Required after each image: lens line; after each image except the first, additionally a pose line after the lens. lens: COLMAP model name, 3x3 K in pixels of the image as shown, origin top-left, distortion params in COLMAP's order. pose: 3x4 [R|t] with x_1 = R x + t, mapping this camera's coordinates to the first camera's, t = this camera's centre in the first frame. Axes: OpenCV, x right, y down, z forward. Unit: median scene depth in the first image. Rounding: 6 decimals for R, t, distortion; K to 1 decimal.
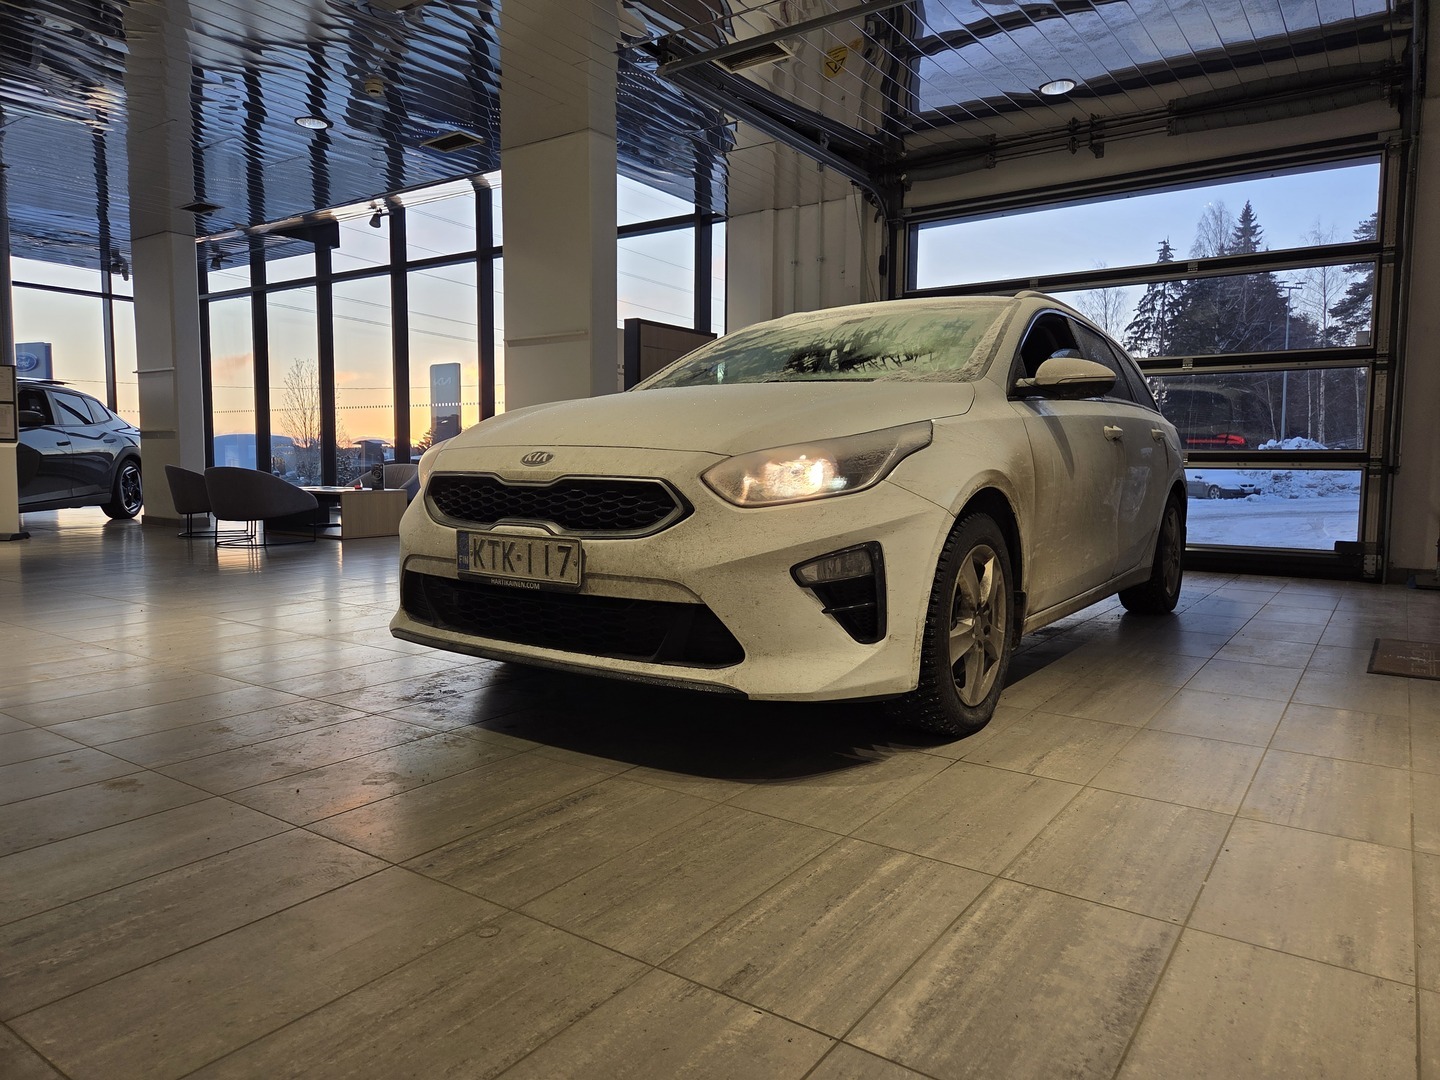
lens RADIAL K [[958.7, 0, 718.6], [0, 958.7, 532.0], [0, 0, 1]] dist [0.077644, -0.069766]
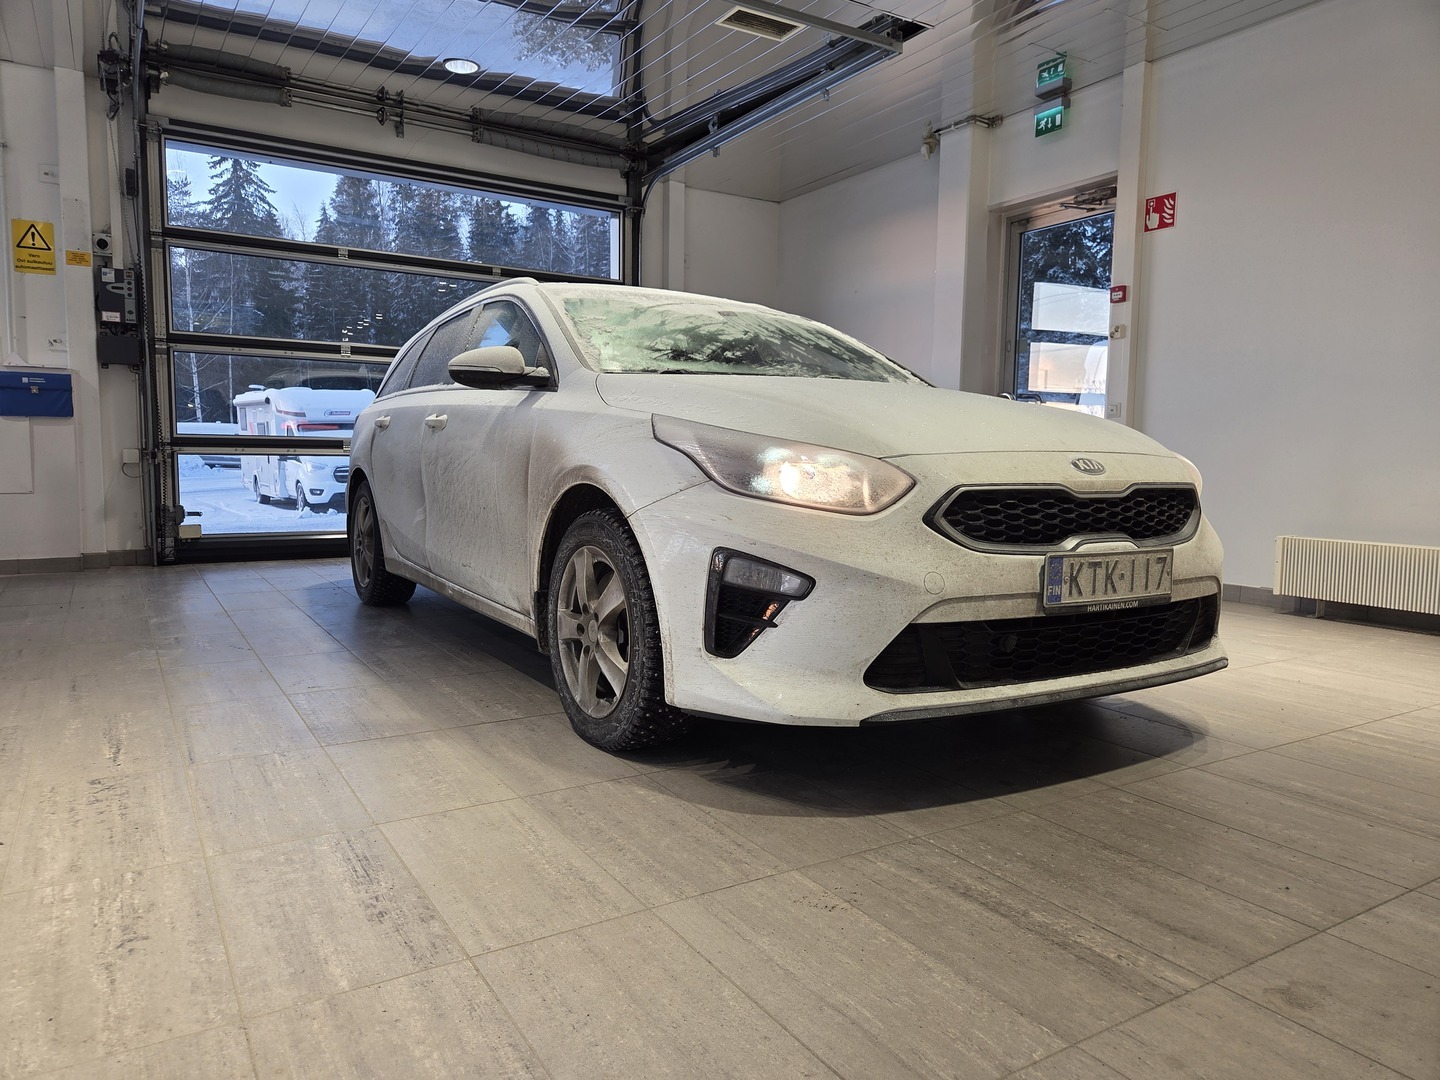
lens RADIAL K [[958.7, 0, 718.6], [0, 958.7, 532.0], [0, 0, 1]] dist [0.077644, -0.069766]
pose [[0.395302, -0.078952, 0.915152, -1.159872], [0.058942, 0.996426, 0.060503, -0.090530], [-0.916658, 0.030024, 0.398543, 0.954287]]
